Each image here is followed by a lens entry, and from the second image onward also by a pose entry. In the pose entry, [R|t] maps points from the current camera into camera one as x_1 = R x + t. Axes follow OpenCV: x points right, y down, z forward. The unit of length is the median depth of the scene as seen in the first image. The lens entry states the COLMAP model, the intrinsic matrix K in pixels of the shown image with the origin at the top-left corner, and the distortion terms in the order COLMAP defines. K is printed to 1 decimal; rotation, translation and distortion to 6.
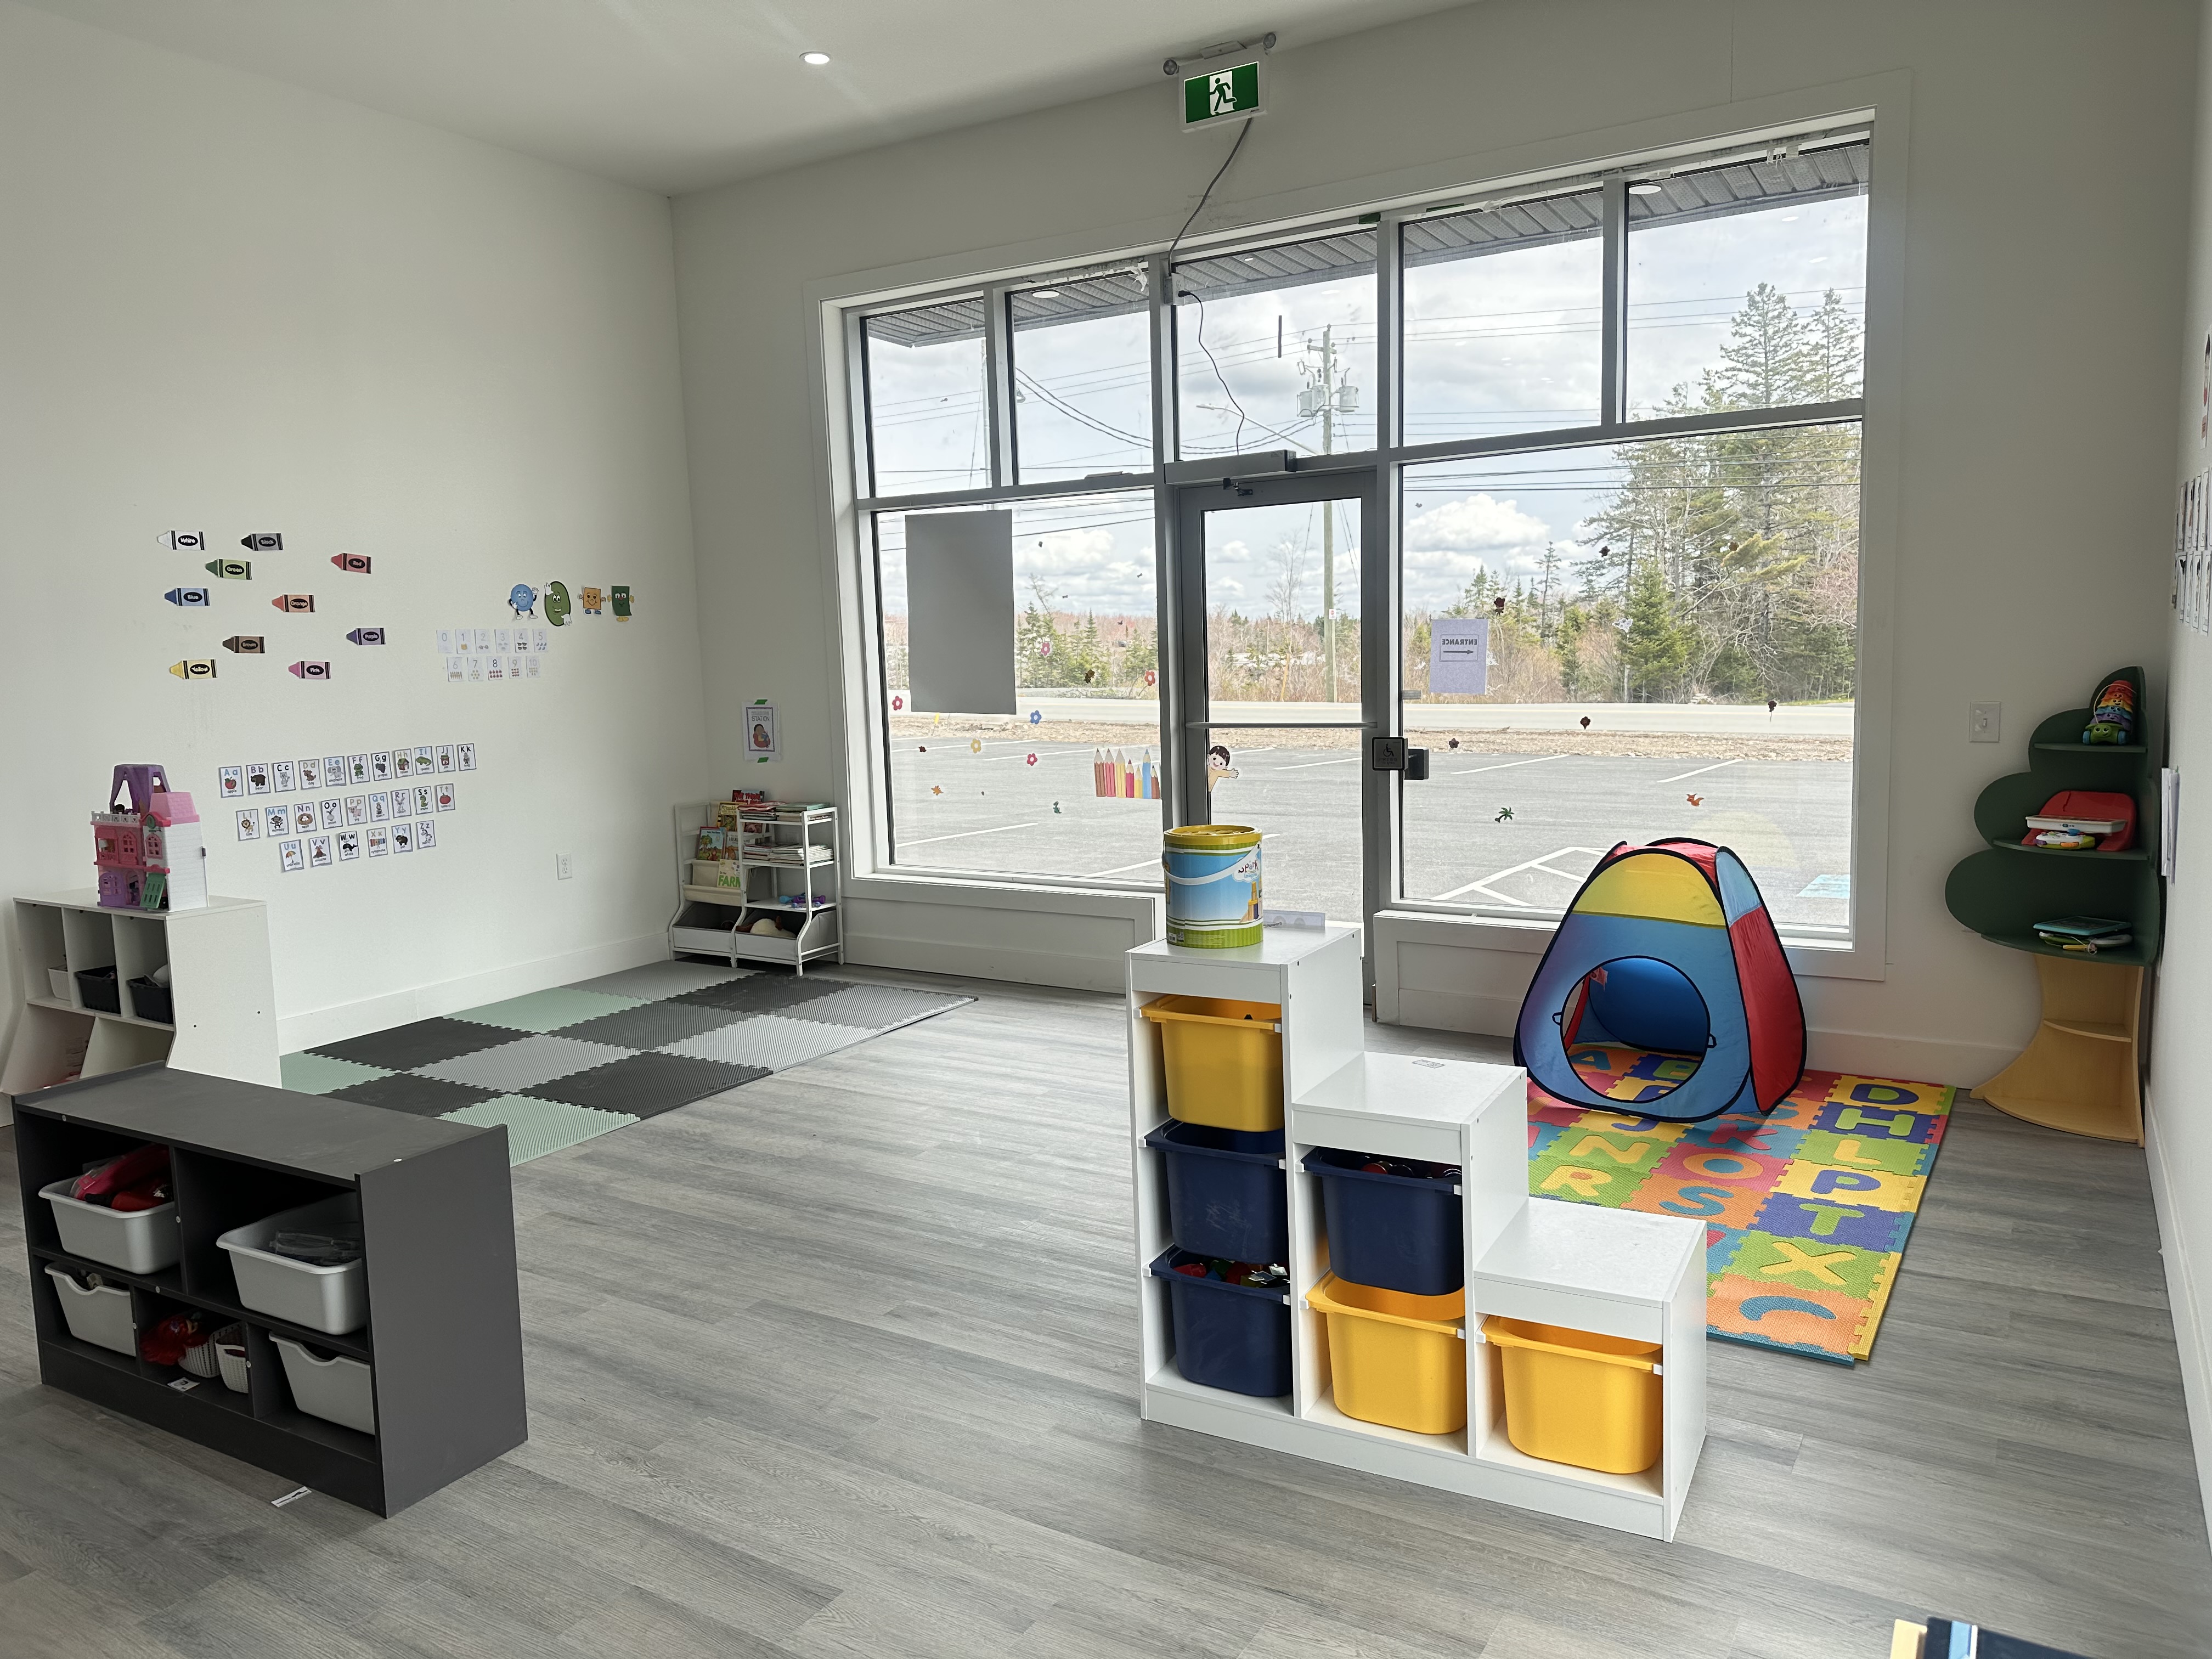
lens RADIAL K [[1462.7, 0, 1099.5], [0, 1462.7, 825.2], [0, 0, 1]] dist [0.018612, -0.009516]
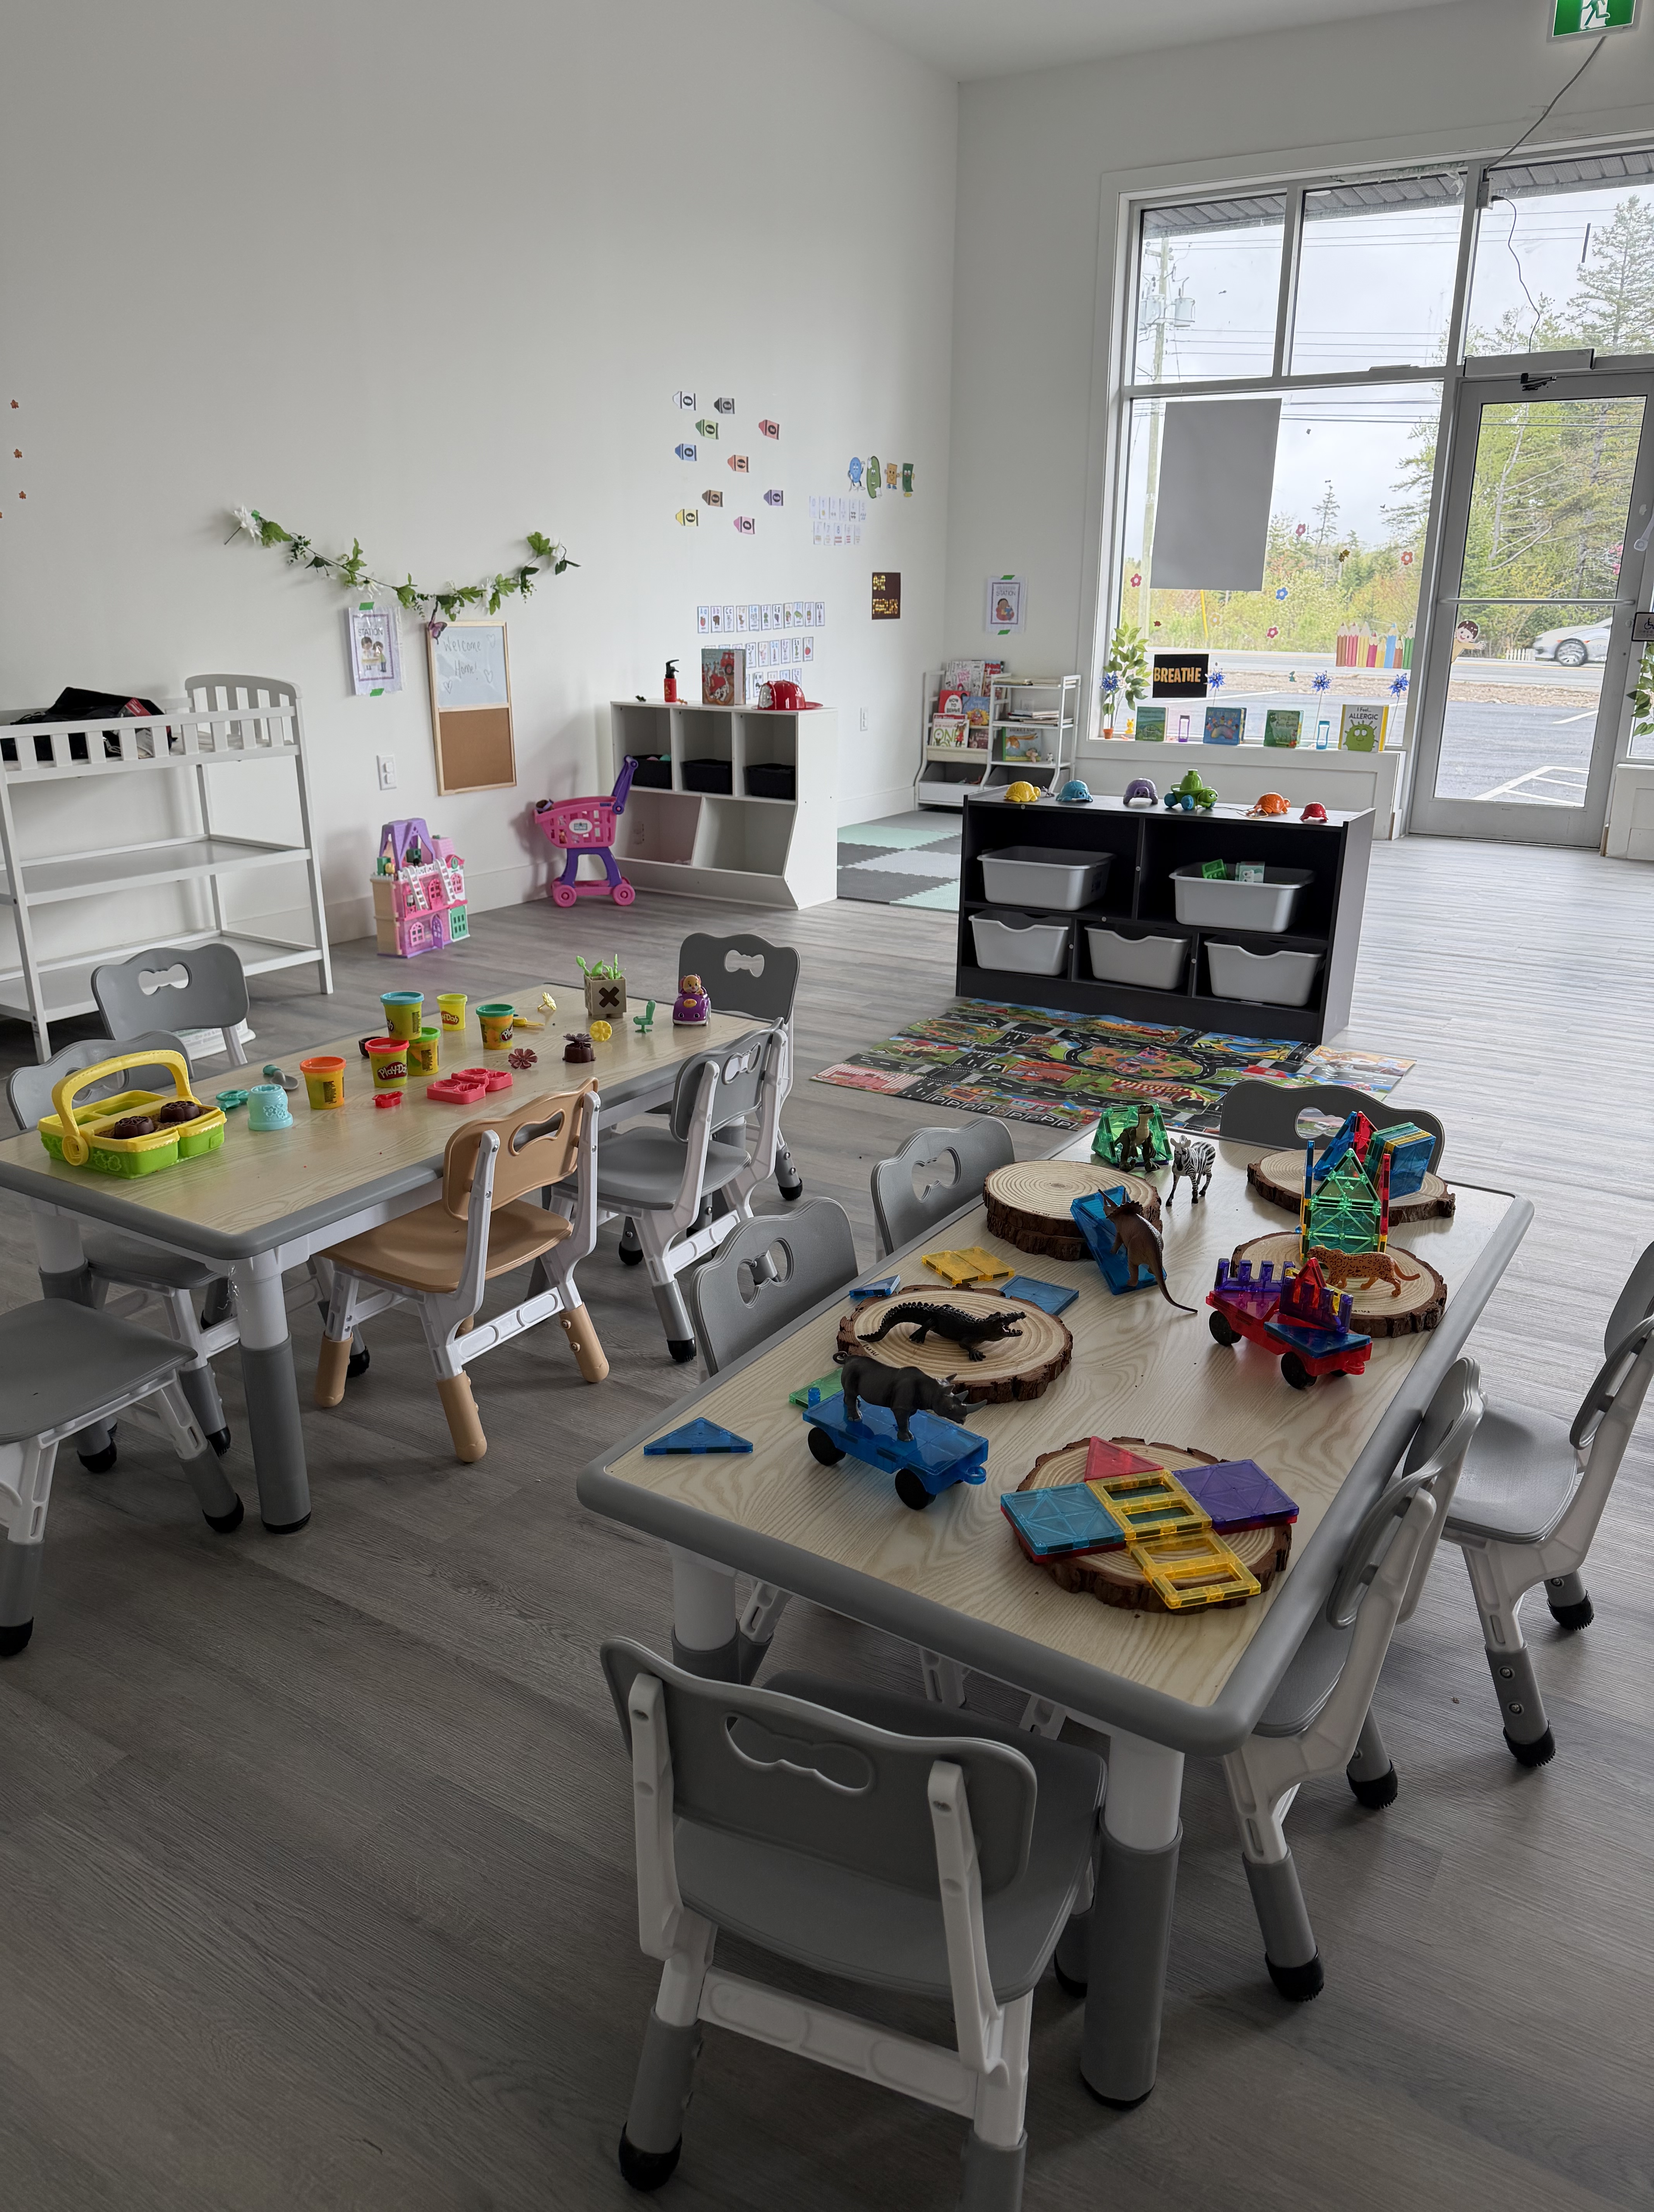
lens RADIAL K [[1502.6, 0, 835.1], [0, 1502.6, 1110.1], [0, 0, 1]] dist [-0.002807, -0.014614]
pose [[0.999529, 0.017758, 0.025027, -0.429374], [-0.022564, 0.978047, 0.207159, 0.088522], [-0.020799, -0.207626, 0.977987, -0.233278]]
